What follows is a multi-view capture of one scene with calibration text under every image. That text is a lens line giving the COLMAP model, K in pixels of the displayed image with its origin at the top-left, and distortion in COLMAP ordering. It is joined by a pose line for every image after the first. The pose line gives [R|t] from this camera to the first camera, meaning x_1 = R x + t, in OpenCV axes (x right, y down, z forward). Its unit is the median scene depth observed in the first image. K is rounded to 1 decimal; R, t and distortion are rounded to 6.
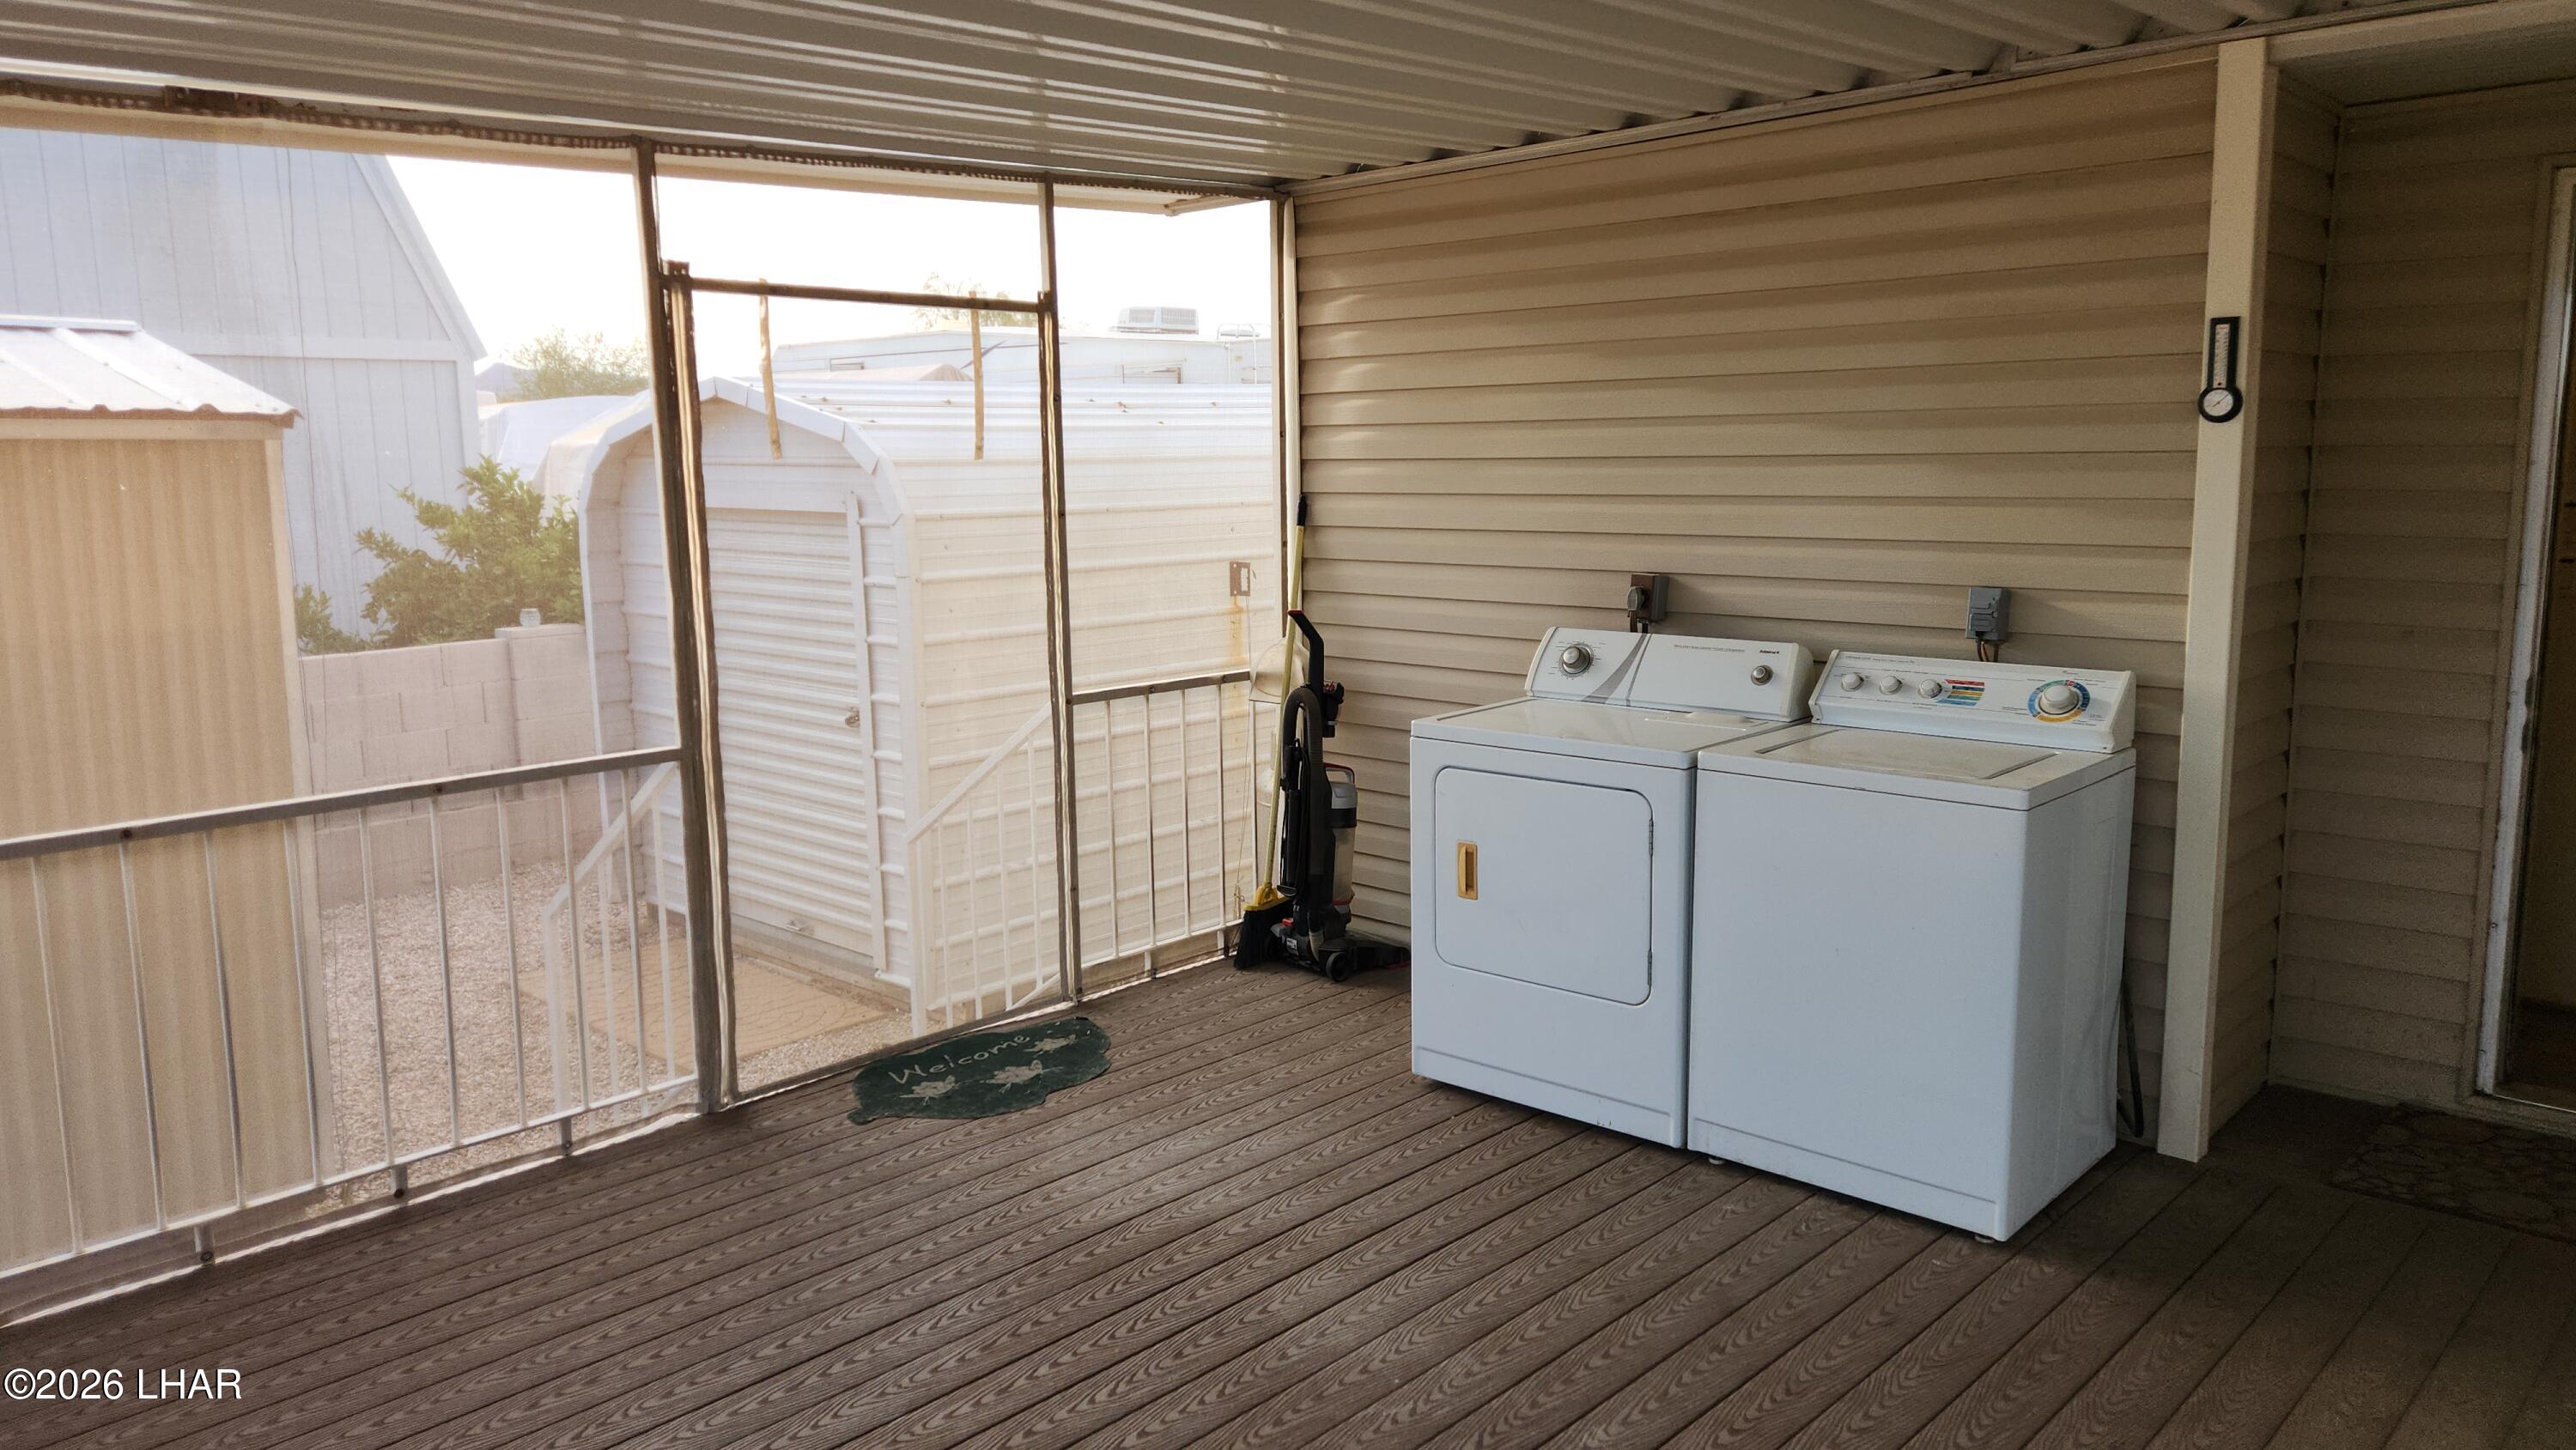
lens RADIAL K [[1766.5, 0, 1288.5], [0, 1766.5, 708.8], [0, 0, 1]] dist [0.045263, -0.024011]
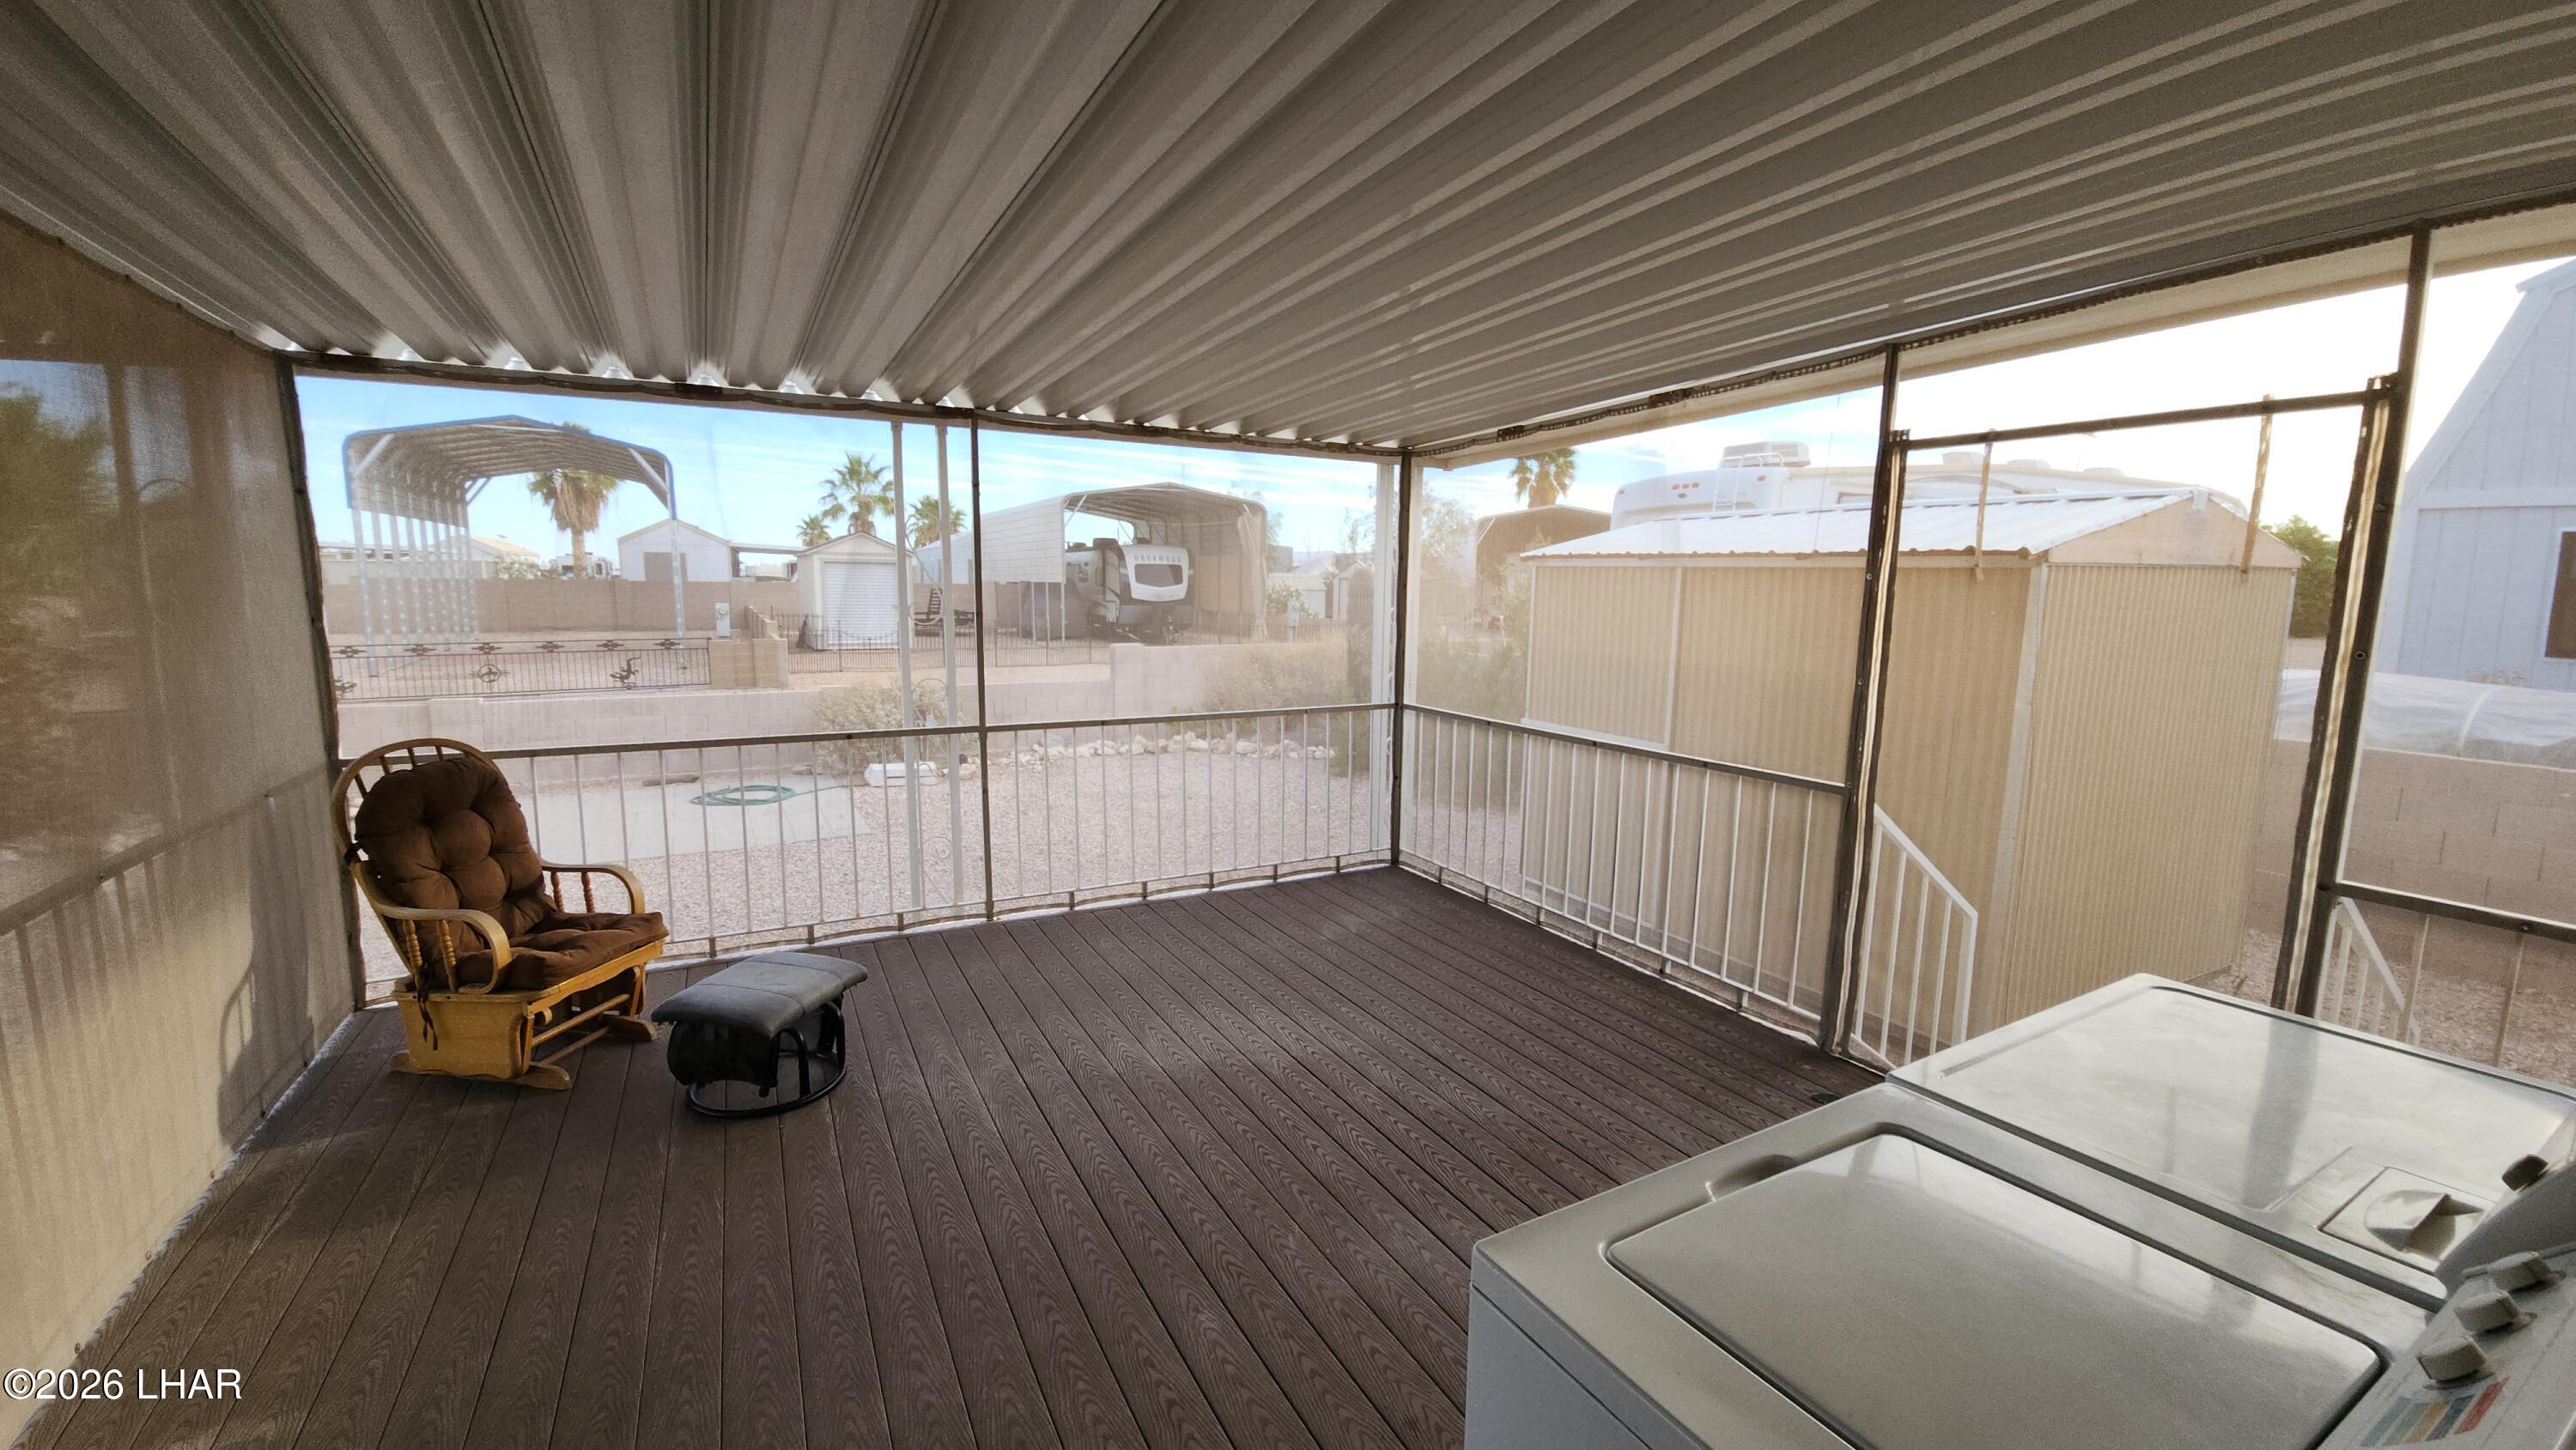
lens RADIAL K [[1056.1, 0, 1299.9], [0, 1056.1, 740.1], [0, 0, 1]] dist [-0.005897, -0.000597]
pose [[-0.329627, 0.144619, -0.932969, 0.578331], [-0.148644, 0.967924, 0.202555, -0.120682], [0.932336, 0.205448, -0.297557, 0.870517]]
